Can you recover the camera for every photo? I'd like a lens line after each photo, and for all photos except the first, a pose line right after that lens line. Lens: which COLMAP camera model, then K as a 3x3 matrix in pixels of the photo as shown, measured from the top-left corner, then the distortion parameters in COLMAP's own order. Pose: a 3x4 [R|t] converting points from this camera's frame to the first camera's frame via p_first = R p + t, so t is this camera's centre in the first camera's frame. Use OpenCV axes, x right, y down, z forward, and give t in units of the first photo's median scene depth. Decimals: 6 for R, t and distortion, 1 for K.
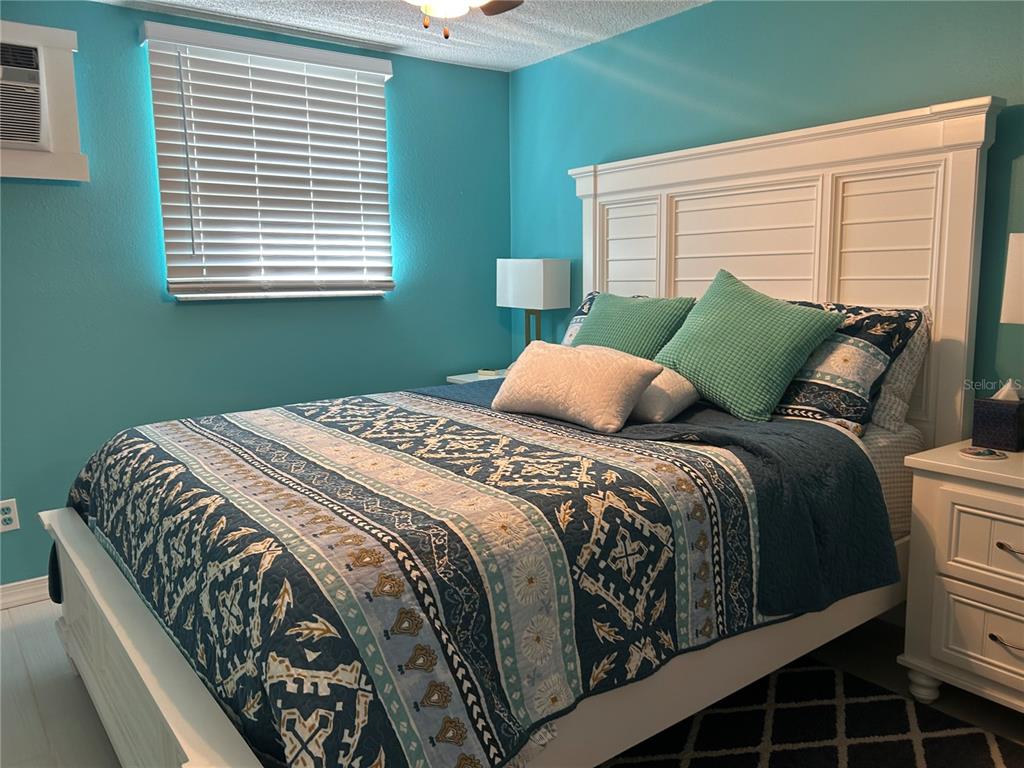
lens RADIAL K [[776.9, 0, 490.4], [0, 776.9, 384.1], [0, 0, 1]] dist [0.072130, -0.087739]
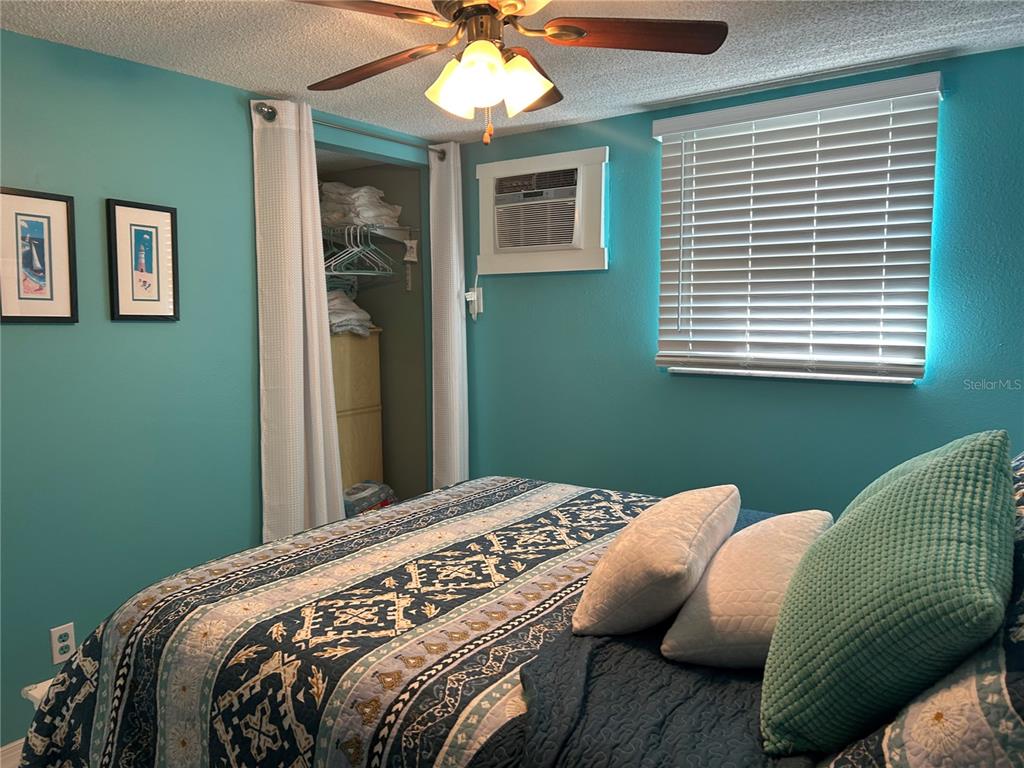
lens RADIAL K [[768.5, 0, 506.7], [0, 768.5, 387.5], [0, 0, 1]] dist [0.059000, -0.065164]
pose [[0.301489, 0.117044, -0.946258, 1.020298], [-0.126773, 0.988546, 0.081883, -0.275692], [0.945004, 0.095273, 0.312874, 0.897337]]
